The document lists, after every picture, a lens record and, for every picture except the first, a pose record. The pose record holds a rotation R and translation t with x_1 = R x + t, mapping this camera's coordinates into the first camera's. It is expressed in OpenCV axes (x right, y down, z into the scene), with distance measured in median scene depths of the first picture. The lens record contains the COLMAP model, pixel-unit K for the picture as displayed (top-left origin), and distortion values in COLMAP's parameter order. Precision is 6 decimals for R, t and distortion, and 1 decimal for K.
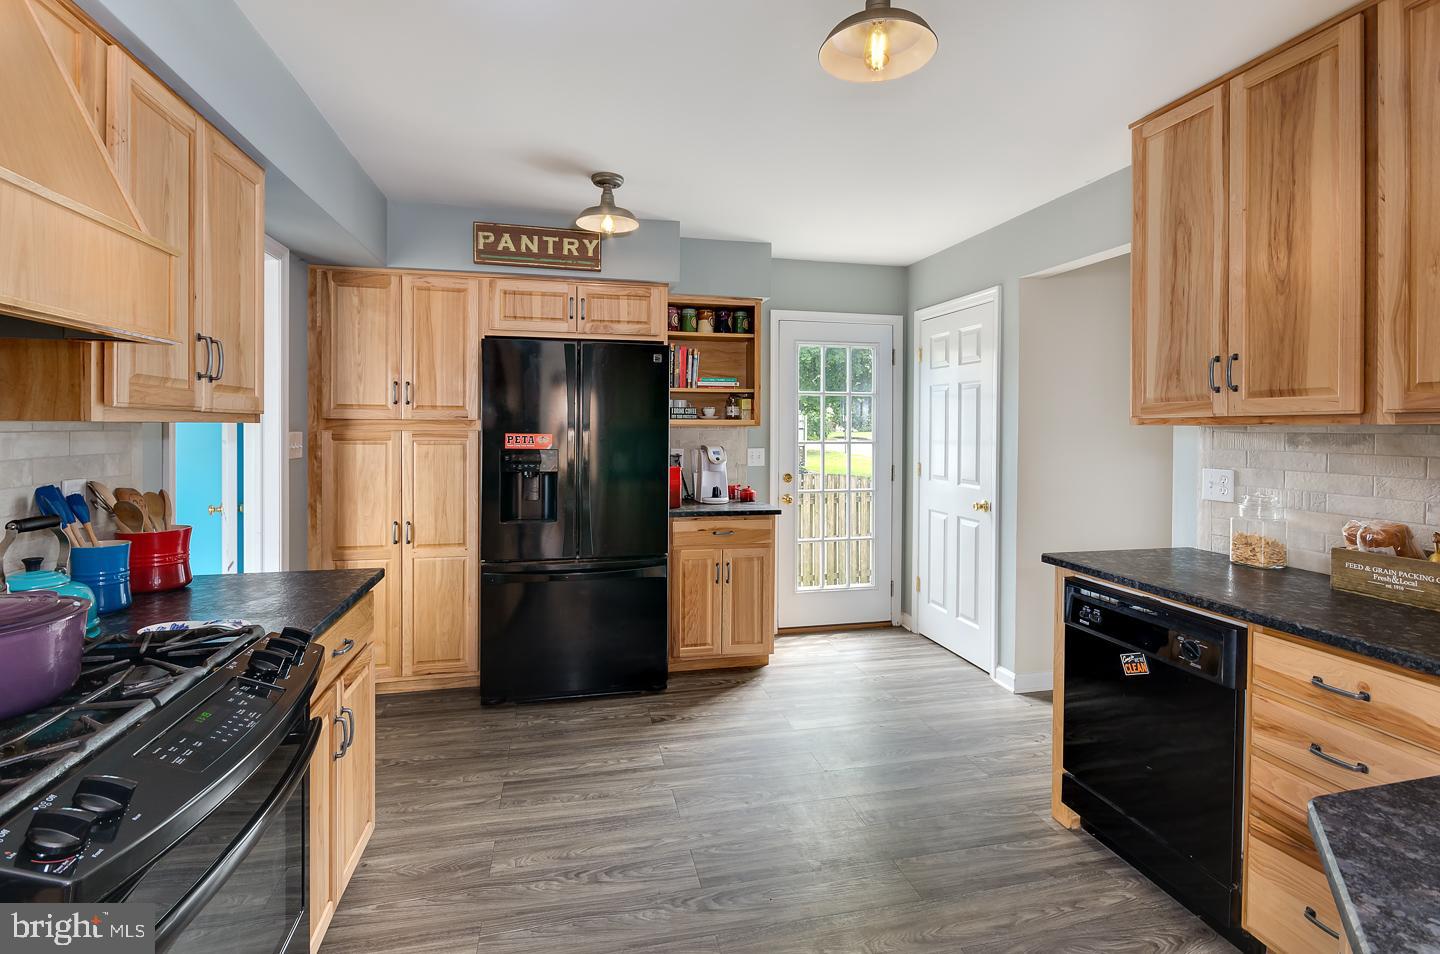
lens RADIAL K [[673.8, 0, 711.8], [0, 673.8, 433.7], [0, 0, 1]] dist [-0.015252, -0.000168]
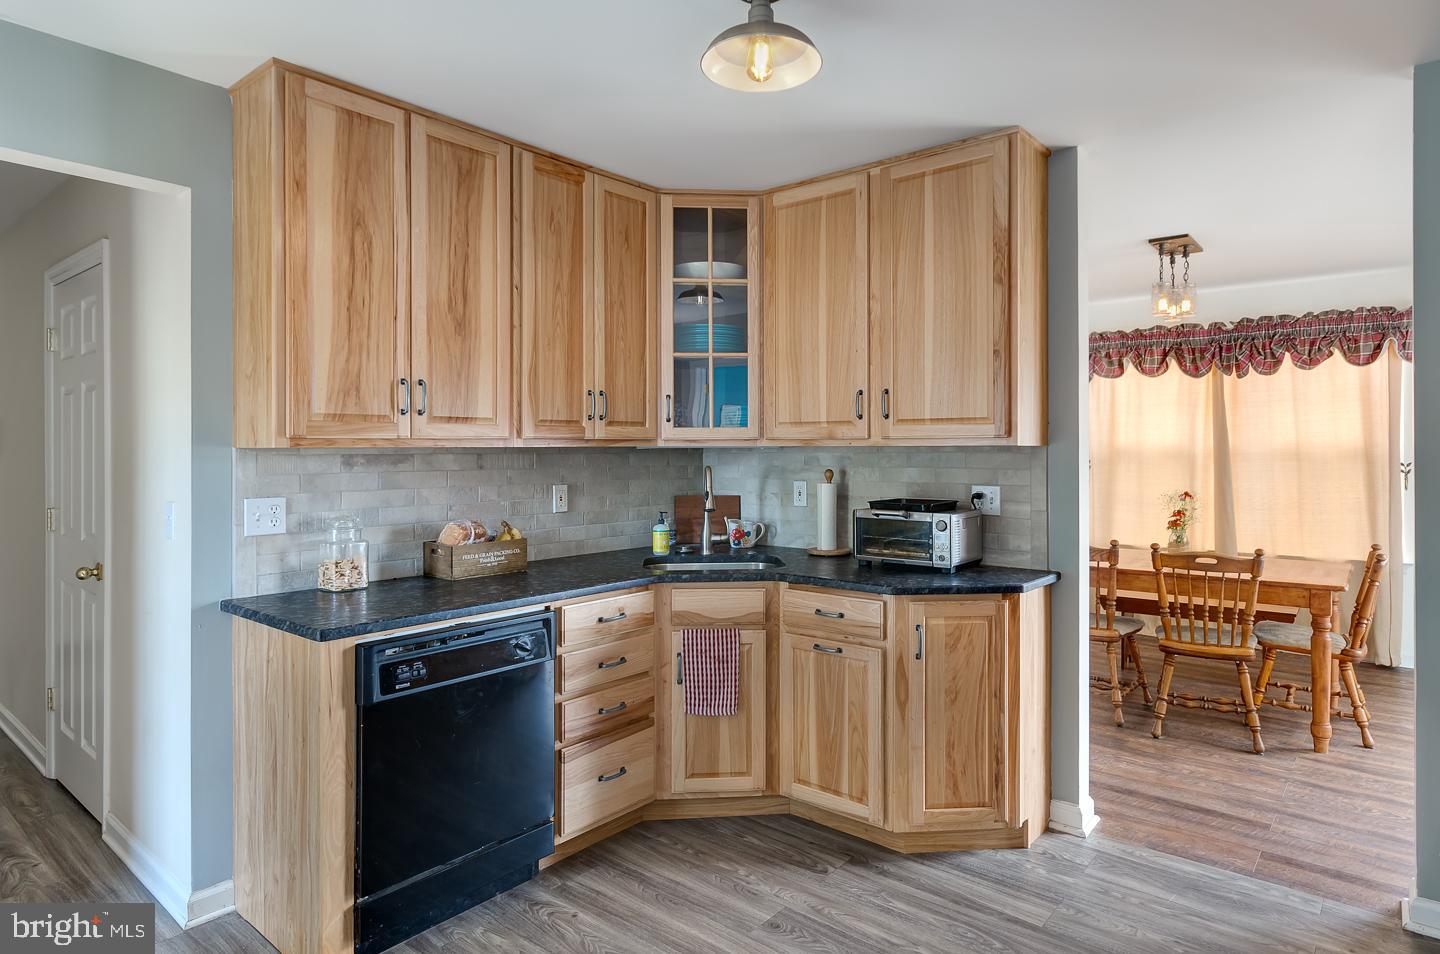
lens RADIAL K [[843.4, 0, 691.6], [0, 843.4, 449.3], [0, 0, 1]] dist [0.002311, -0.005595]
pose [[-0.592244, -0.002109, 0.805756, -0.535393], [0.009989, 0.999900, 0.009960, -0.018367], [-0.805697, 0.013948, -0.592164, 1.433197]]
